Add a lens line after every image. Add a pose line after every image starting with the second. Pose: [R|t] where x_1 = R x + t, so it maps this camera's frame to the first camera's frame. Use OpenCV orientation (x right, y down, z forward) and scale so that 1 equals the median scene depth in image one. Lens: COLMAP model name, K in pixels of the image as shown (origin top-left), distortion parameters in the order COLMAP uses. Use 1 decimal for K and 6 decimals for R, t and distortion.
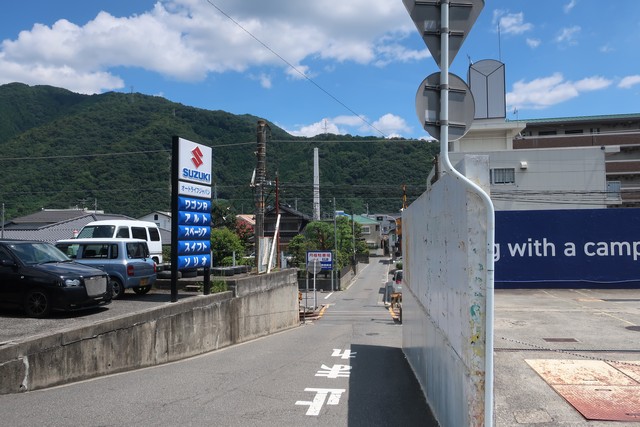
lens RADIAL K [[502.3, 0, 320.8], [0, 502.3, 215.0], [0, 0, 1]] dist [-0.006845, 0.005372]
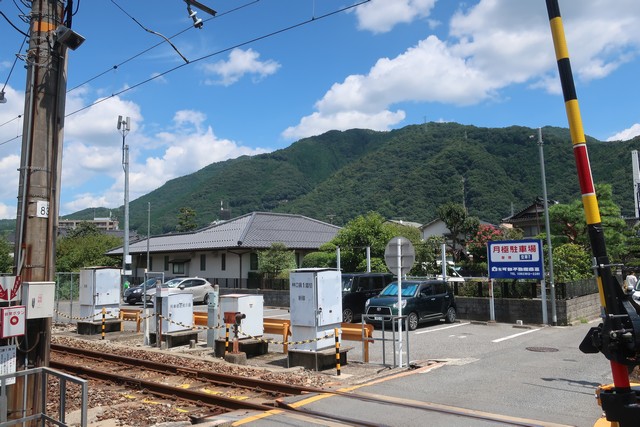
lens RADIAL K [[502.3, 0, 320.8], [0, 502.3, 215.0], [0, 0, 1]] dist [-0.006845, 0.005372]
pose [[0.834026, -0.060603, -0.548387, 0.110779], [0.033895, 0.997700, -0.058706, 0.069618], [0.550683, 0.030375, 0.834161, 0.492464]]
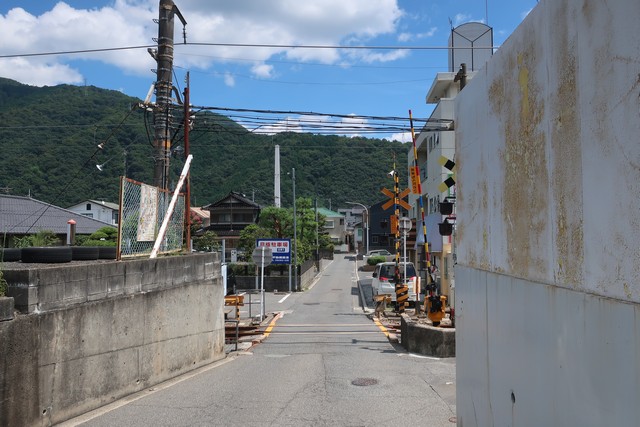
lens RADIAL K [[502.3, 0, 320.8], [0, 502.3, 215.0], [0, 0, 1]] dist [-0.006845, 0.005372]
pose [[0.996979, 0.007037, 0.077351, 0.009869], [-0.007084, 0.999975, 0.000328, 0.035013], [-0.077347, -0.000875, 0.997004, 0.242436]]
